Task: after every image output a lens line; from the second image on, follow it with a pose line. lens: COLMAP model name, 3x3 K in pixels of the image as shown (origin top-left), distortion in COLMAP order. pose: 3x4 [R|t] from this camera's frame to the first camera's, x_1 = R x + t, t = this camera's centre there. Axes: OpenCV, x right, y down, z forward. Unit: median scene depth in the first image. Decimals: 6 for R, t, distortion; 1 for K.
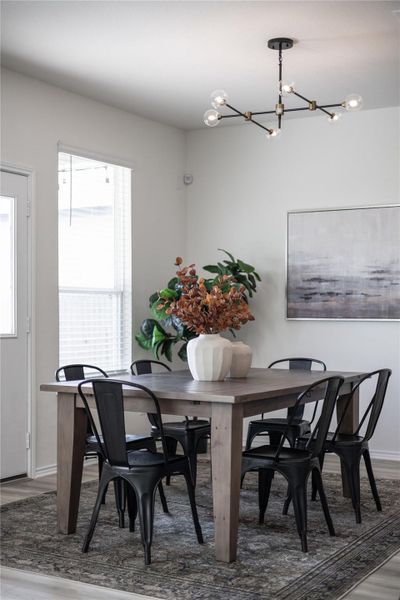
lens RADIAL K [[853.7, 0, 193.0], [0, 853.7, 315.4], [0, 0, 1]] dist [-0.009967, 0.000000]
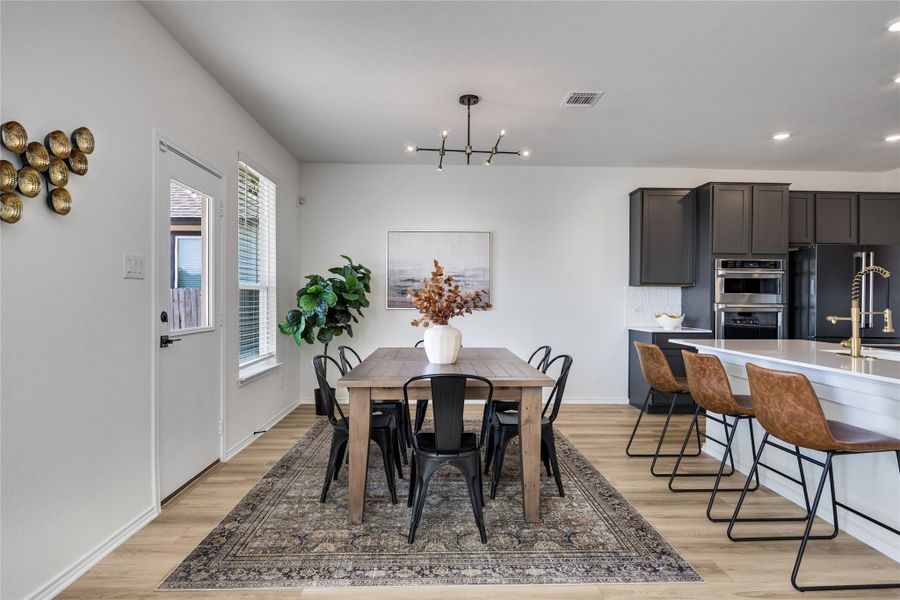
lens RADIAL K [[497.8, 0, 444.3], [0, 497.8, 295.7], [0, 0, 1]] dist [-0.005540, -0.005549]
pose [[0.846191, 0.002927, 0.532871, -0.333509], [0.002544, 0.999951, -0.009533, -0.011817], [-0.532873, 0.009423, 0.846143, 0.379084]]
